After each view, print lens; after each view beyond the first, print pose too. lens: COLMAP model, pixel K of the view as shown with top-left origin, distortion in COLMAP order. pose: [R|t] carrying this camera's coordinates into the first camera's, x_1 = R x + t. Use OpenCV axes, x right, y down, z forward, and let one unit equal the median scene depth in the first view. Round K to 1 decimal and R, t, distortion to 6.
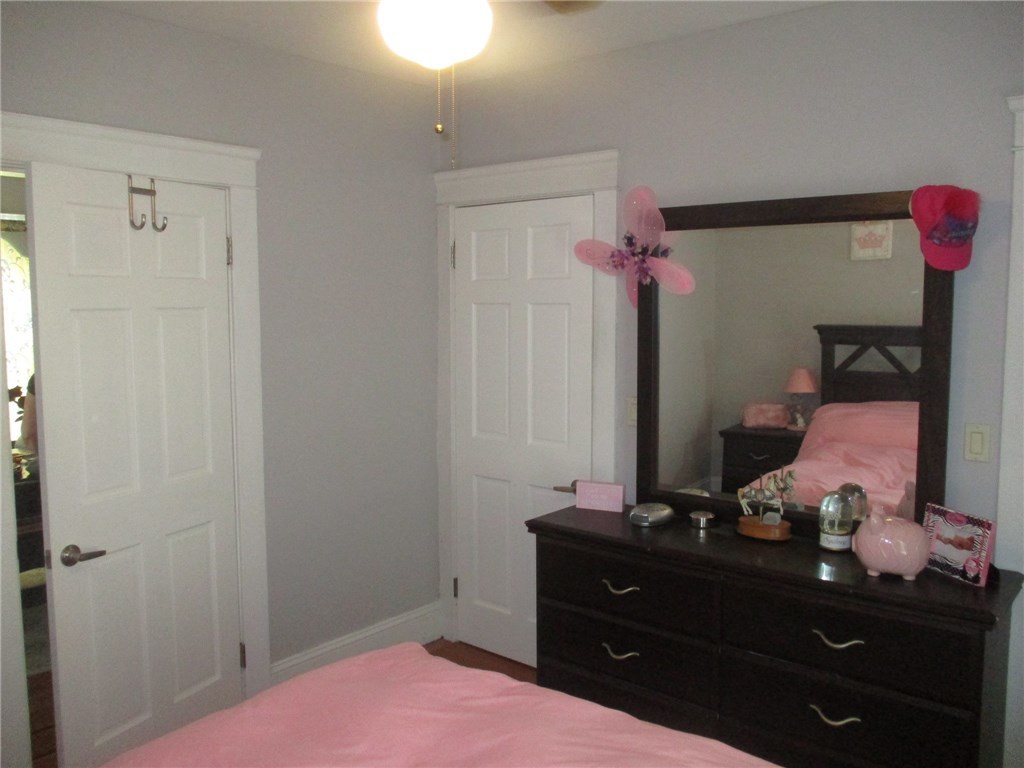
lens RADIAL K [[865.5, 0, 506.4], [0, 865.5, 387.8], [0, 0, 1]] dist [-0.023715, 0.019319]
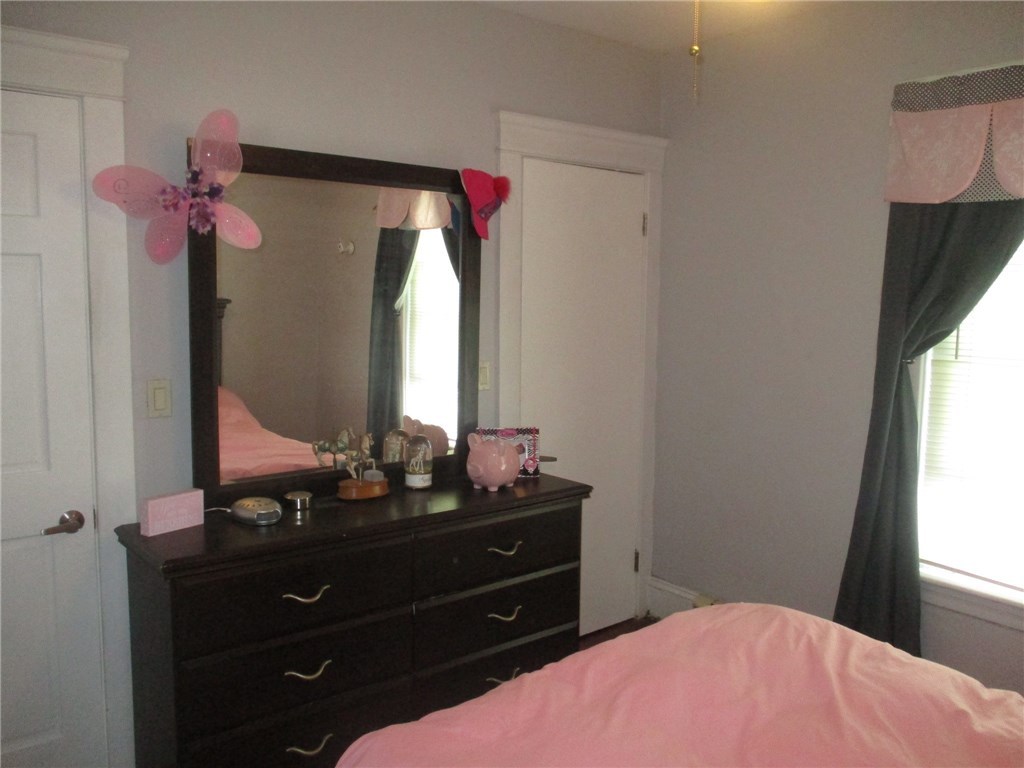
lens RADIAL K [[865.5, 0, 509.4], [0, 865.5, 384.2], [0, 0, 1]] dist [-0.023715, 0.019319]
pose [[0.195951, -0.100223, 0.975479, -0.585820], [0.087298, 0.992597, 0.084446, -0.024248], [-0.976720, 0.068610, 0.203249, 0.579268]]
